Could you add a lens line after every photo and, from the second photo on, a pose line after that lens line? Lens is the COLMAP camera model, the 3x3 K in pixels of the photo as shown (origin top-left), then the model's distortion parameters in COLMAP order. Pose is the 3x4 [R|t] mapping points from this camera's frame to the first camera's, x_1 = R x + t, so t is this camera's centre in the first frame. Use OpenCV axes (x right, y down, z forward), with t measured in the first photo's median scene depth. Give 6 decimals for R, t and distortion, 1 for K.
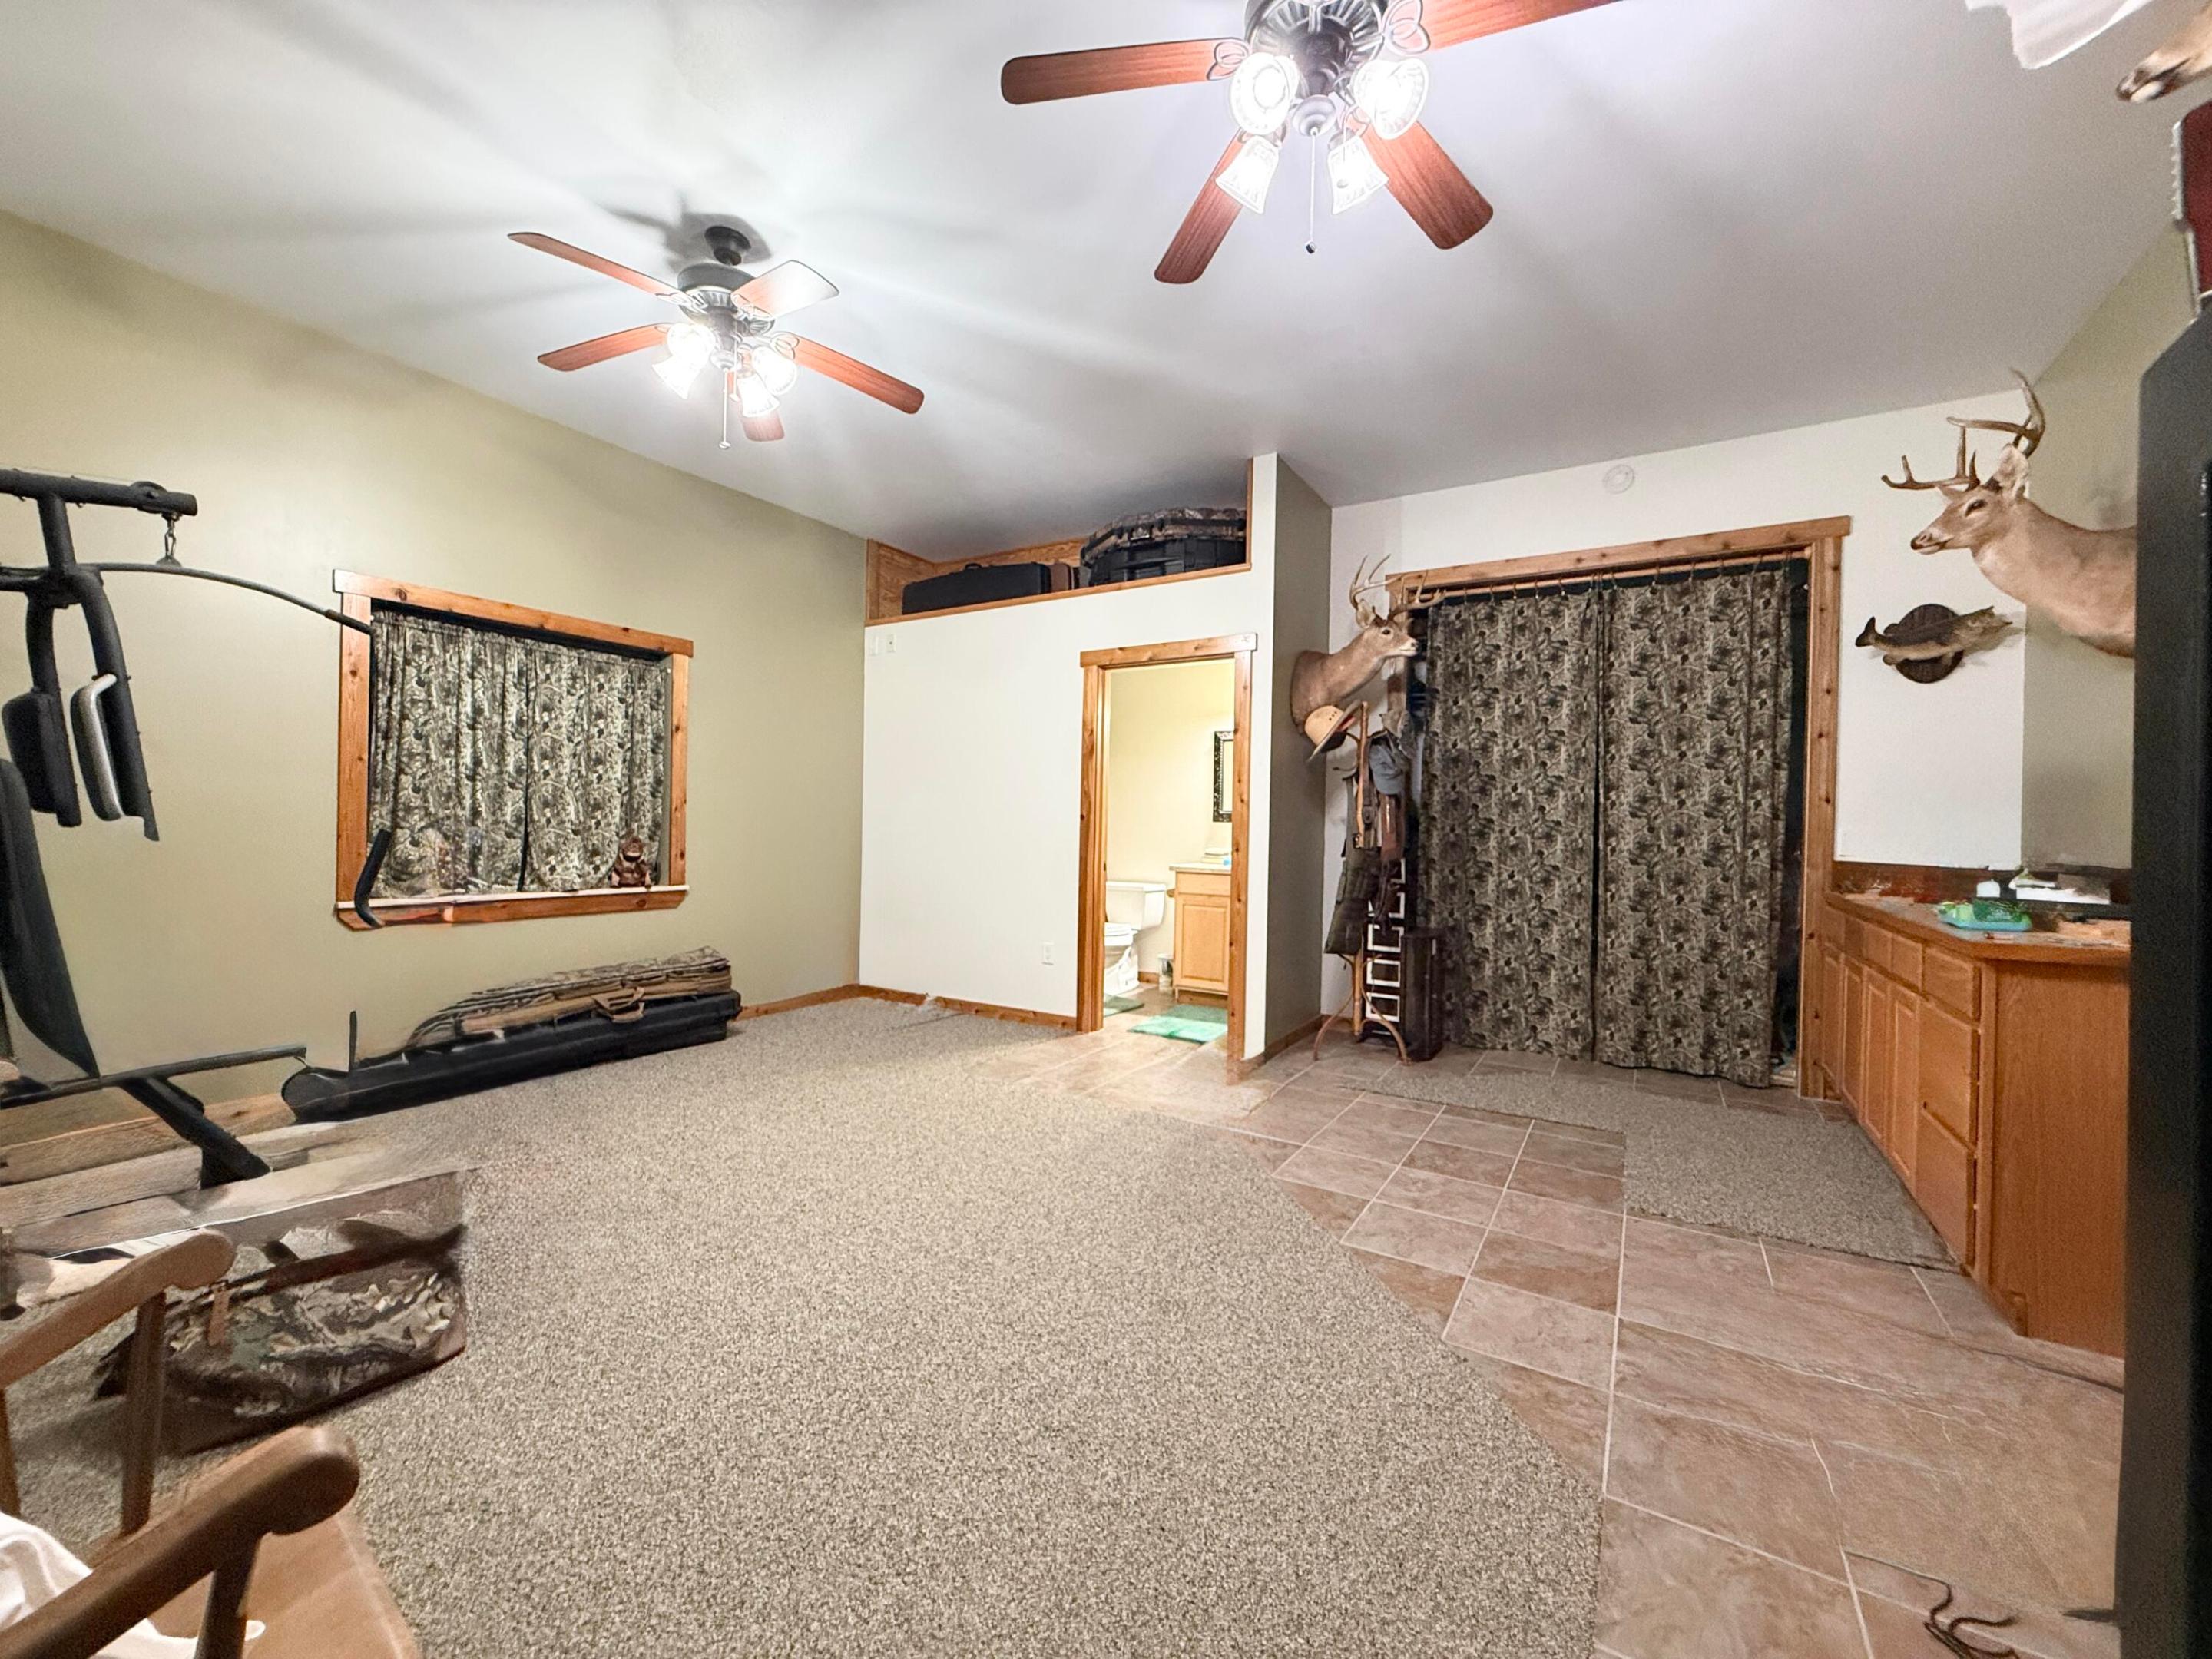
lens RADIAL K [[882.4, 0, 1097.3], [0, 882.4, 832.3], [0, 0, 1]] dist [-0.001639, 0.000331]
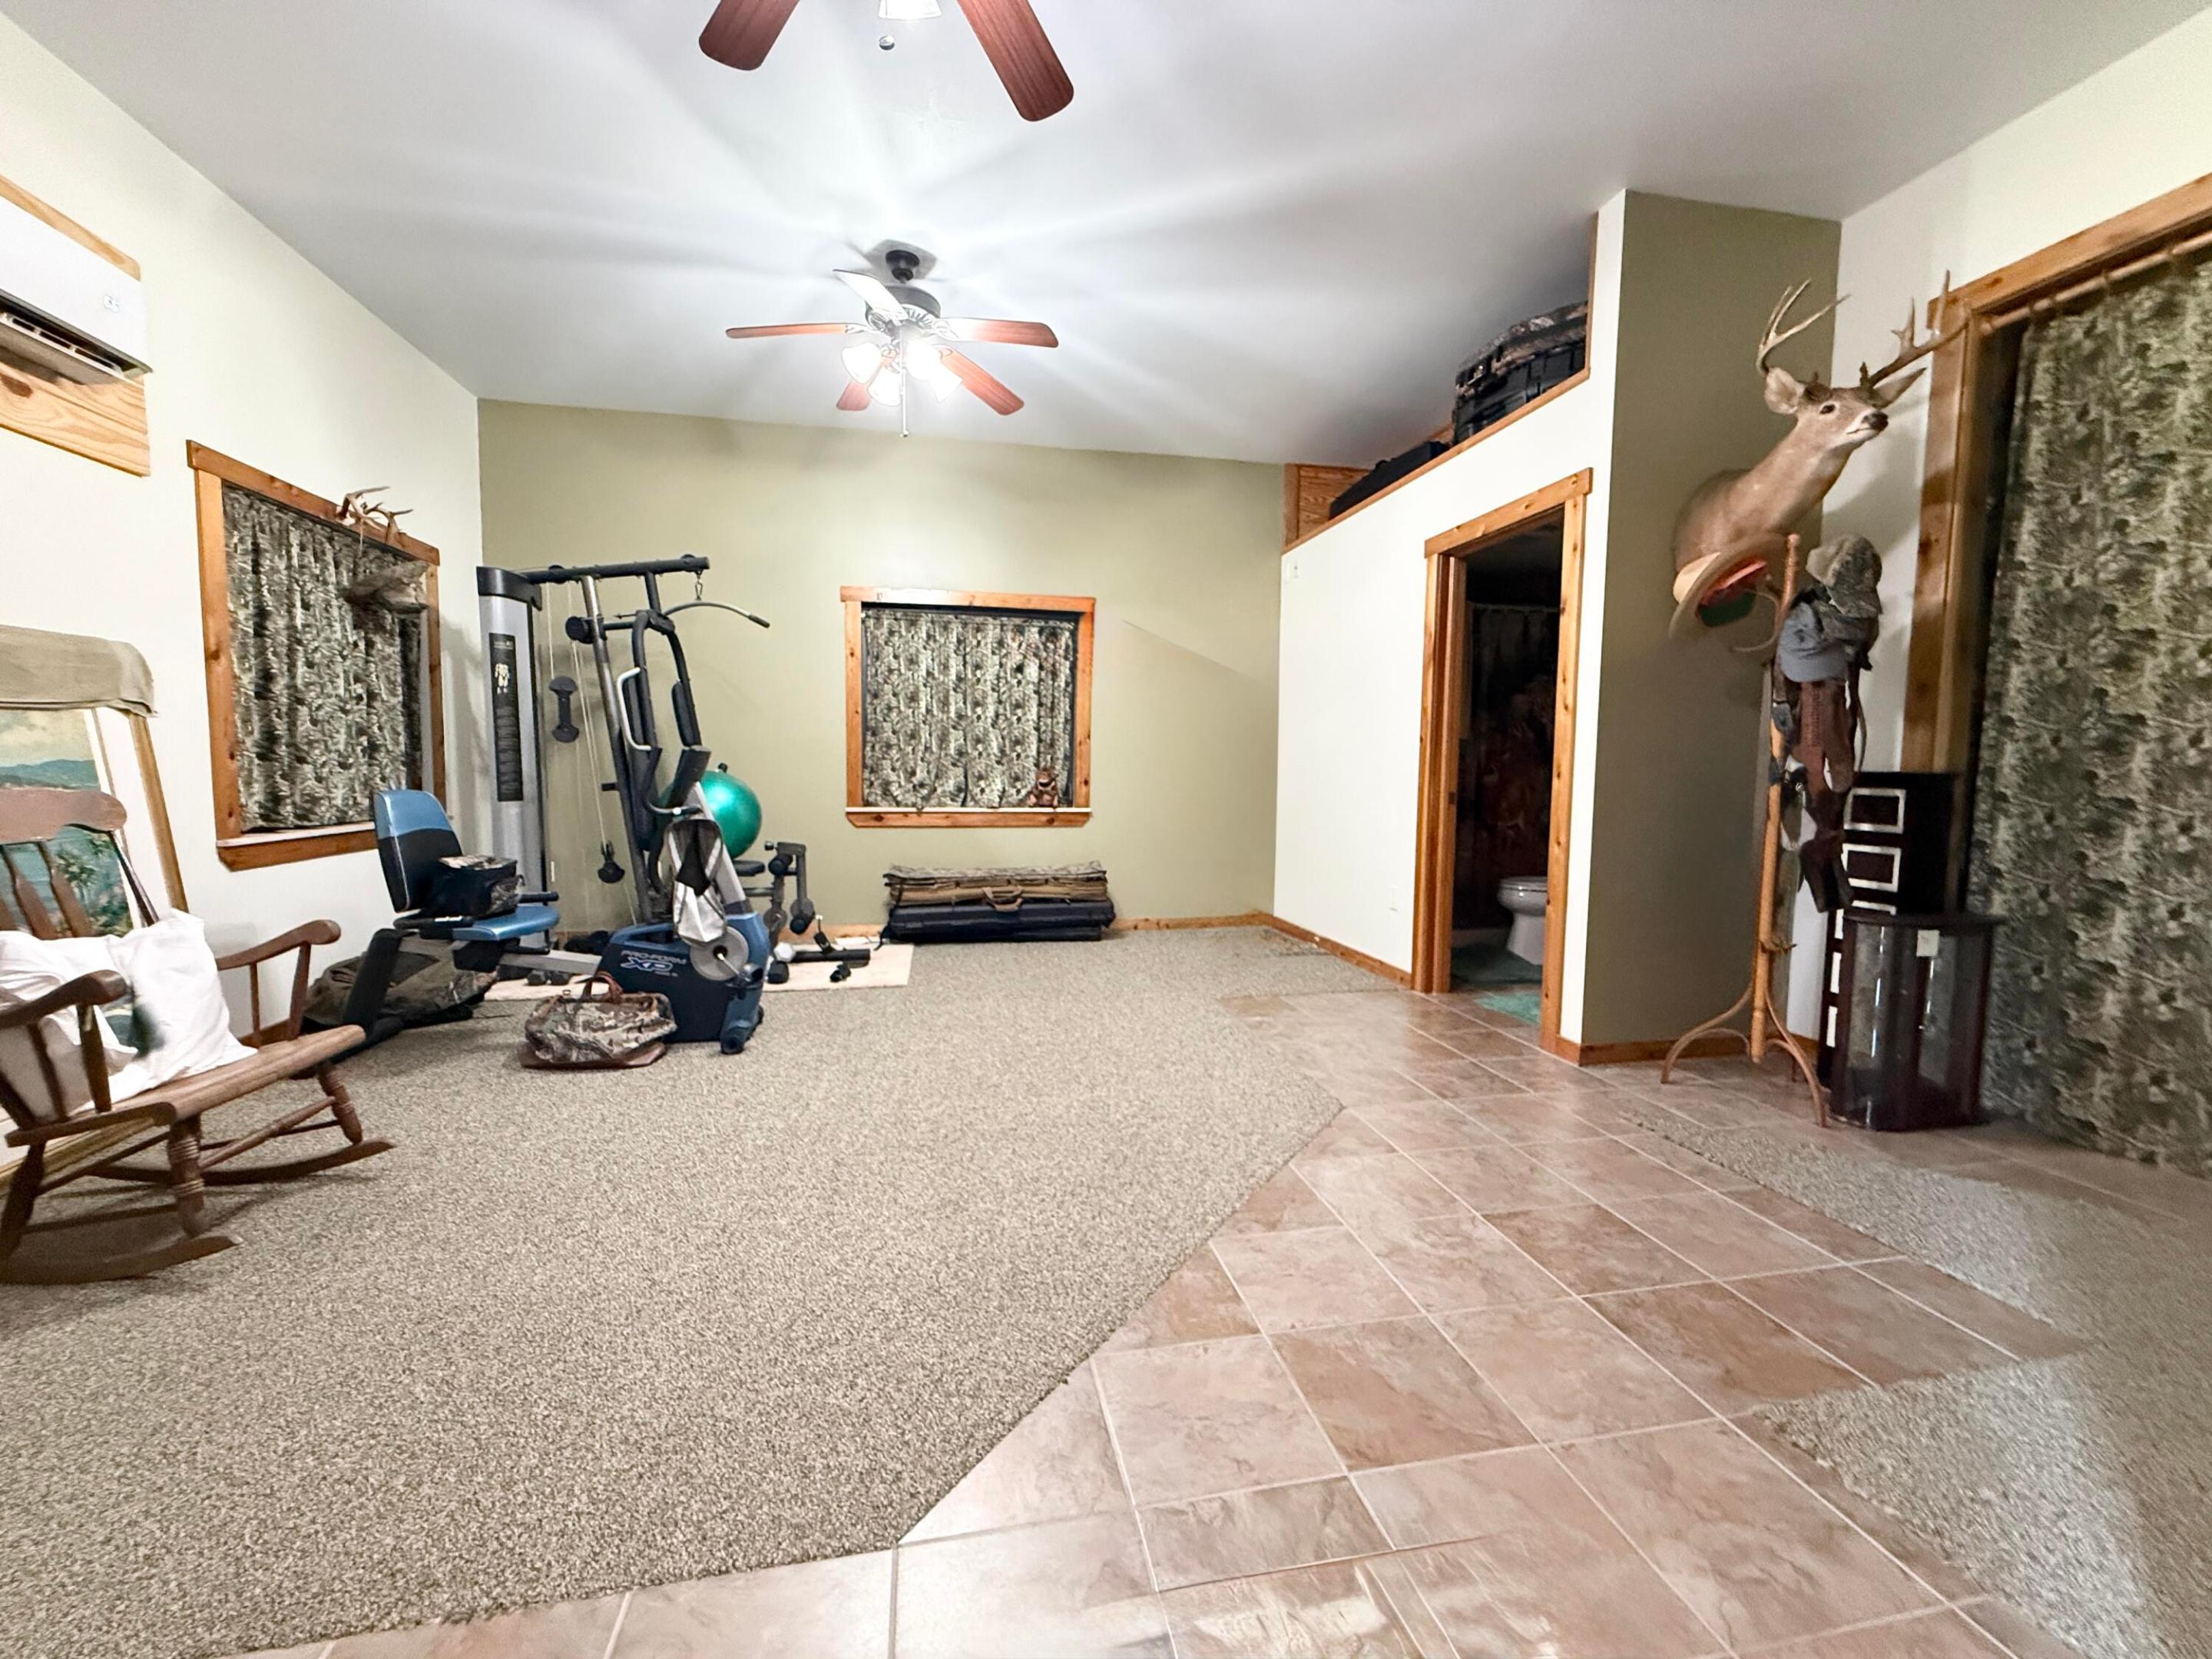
lens RADIAL K [[882.4, 0, 1097.0], [0, 882.4, 831.5], [0, 0, 1]] dist [-0.001639, 0.000331]
pose [[0.683828, 0.043241, -0.728360, 0.448706], [-0.002443, 0.998372, 0.056977, 0.026978], [0.729639, -0.037183, 0.682821, 0.225289]]
